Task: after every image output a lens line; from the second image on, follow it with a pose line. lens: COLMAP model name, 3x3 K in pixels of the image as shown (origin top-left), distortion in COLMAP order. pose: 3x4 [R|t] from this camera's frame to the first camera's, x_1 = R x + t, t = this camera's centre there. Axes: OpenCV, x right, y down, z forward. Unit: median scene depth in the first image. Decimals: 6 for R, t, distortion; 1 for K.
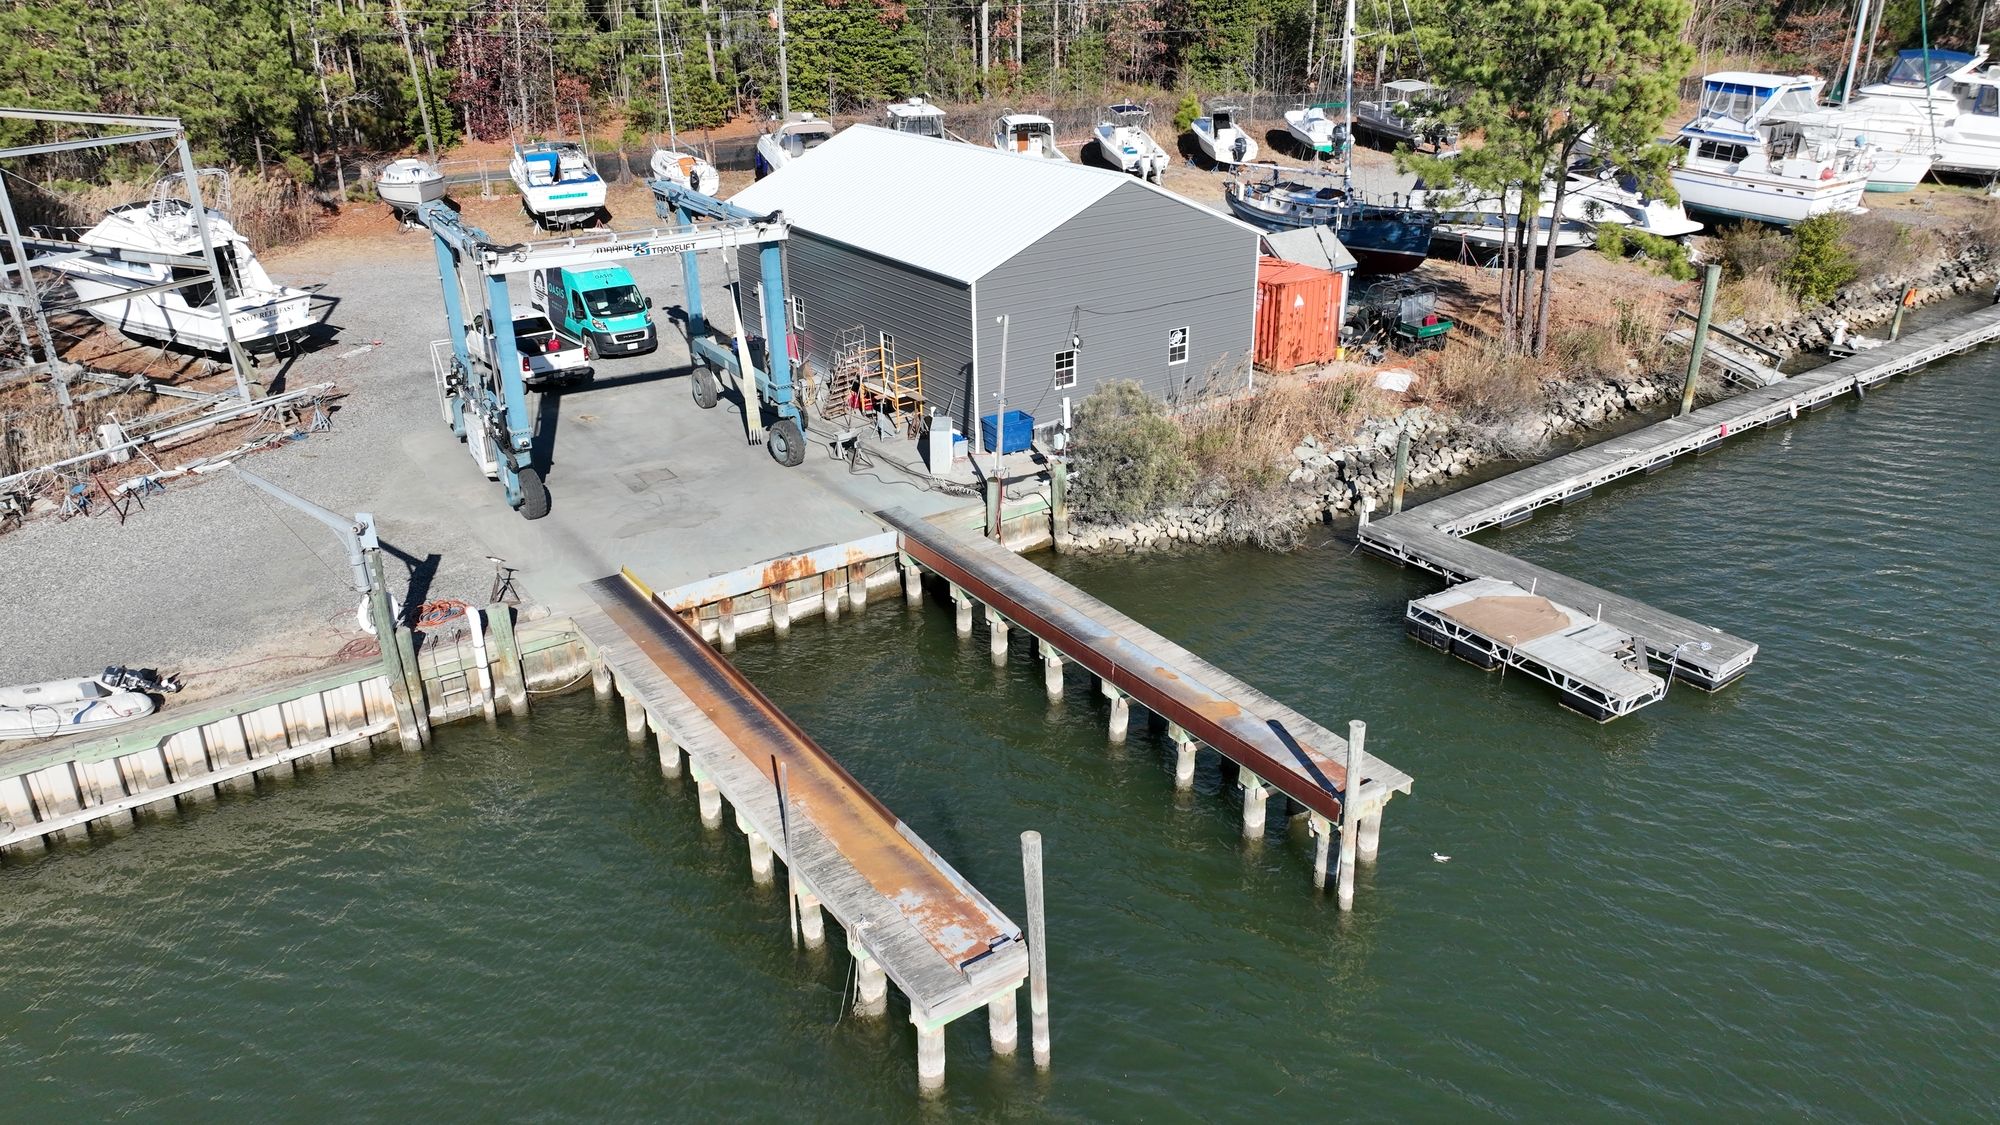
lens RADIAL K [[1400.8, 0, 1000.0], [0, 1400.8, 562.5], [0, 0, 1]] dist [0.007149, 0.004646]
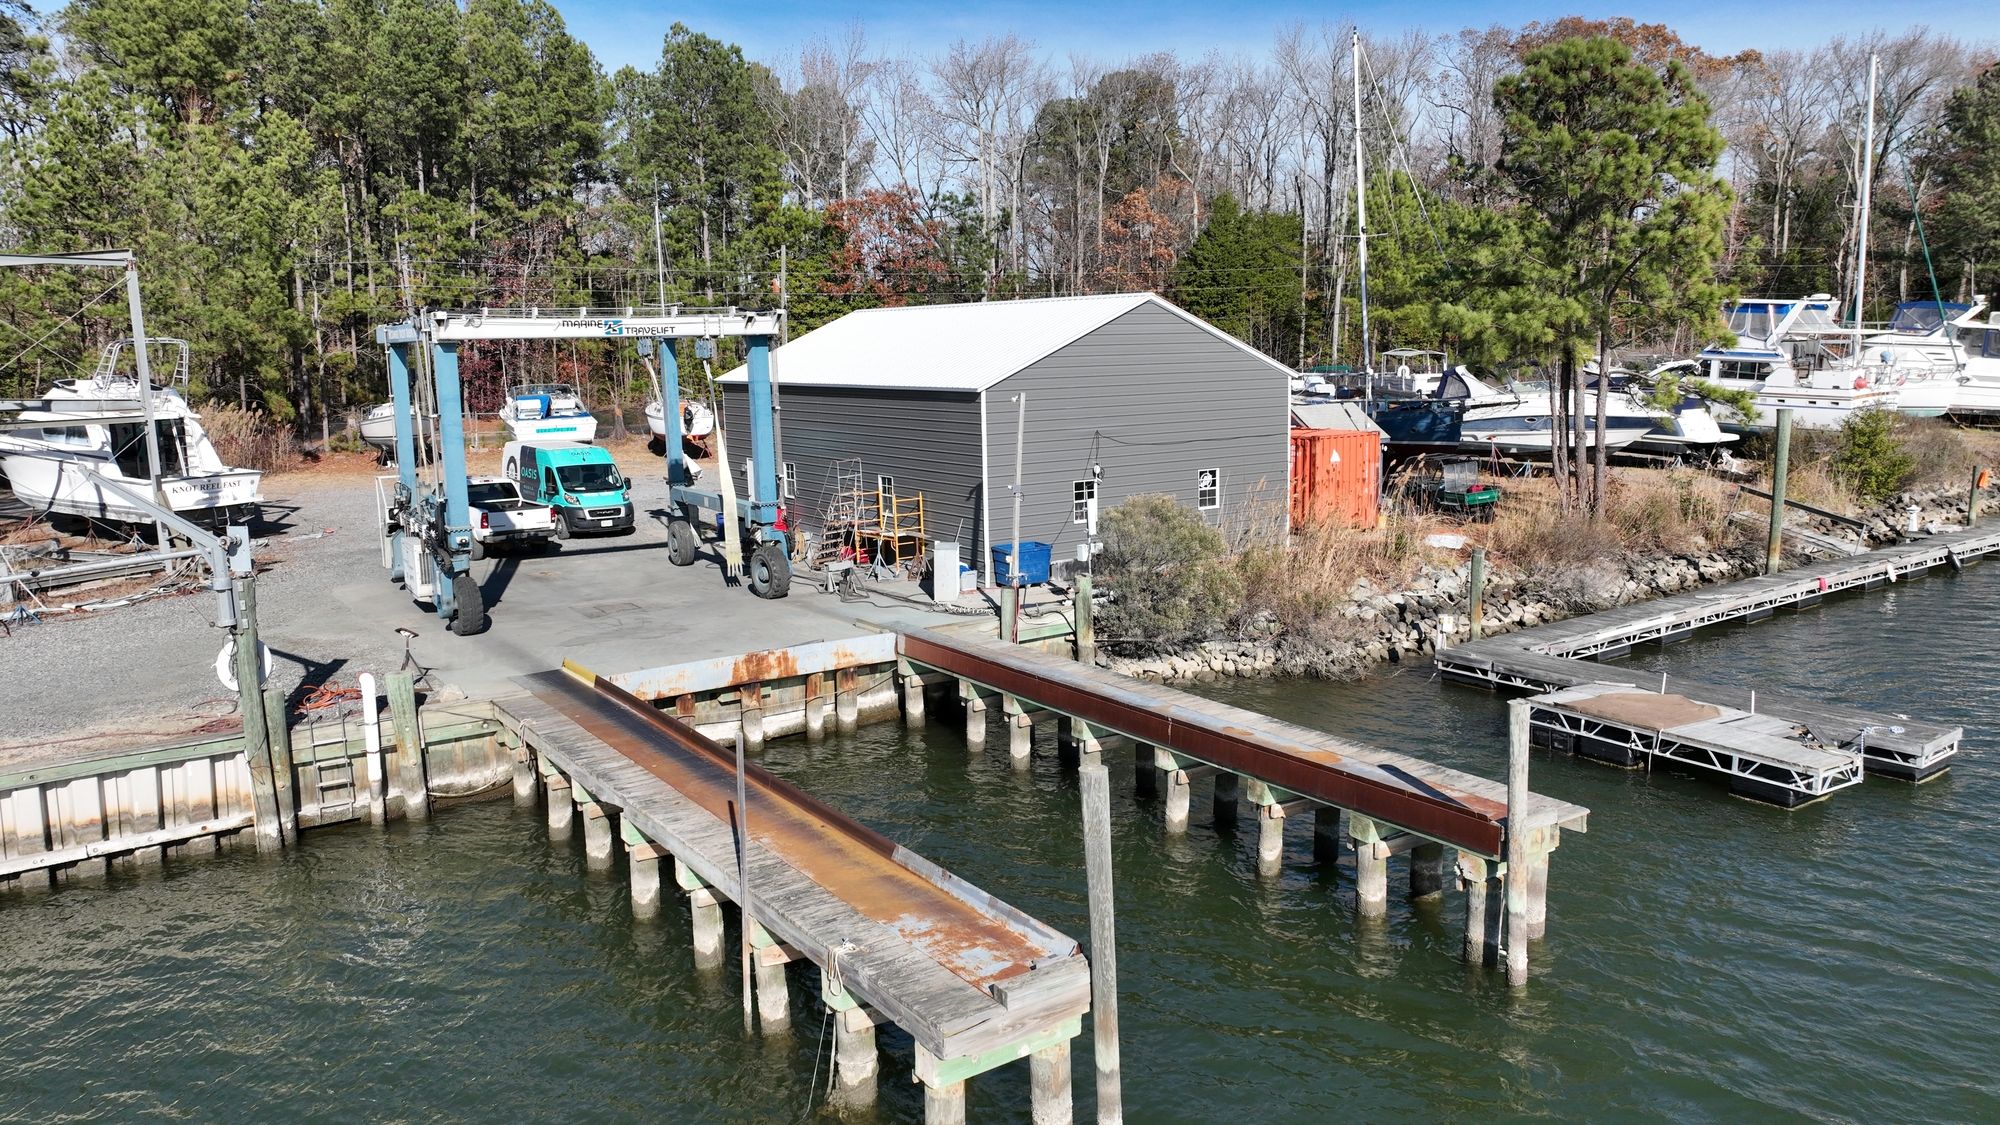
lens RADIAL K [[1400.8, 0, 1000.0], [0, 1400.8, 562.5], [0, 0, 1]] dist [0.007149, 0.004646]
pose [[0.999975, -0.004673, 0.005243, -0.013779], [0.005867, 0.966166, -0.257853, 0.141289], [-0.003860, 0.257877, 0.966170, 0.160818]]
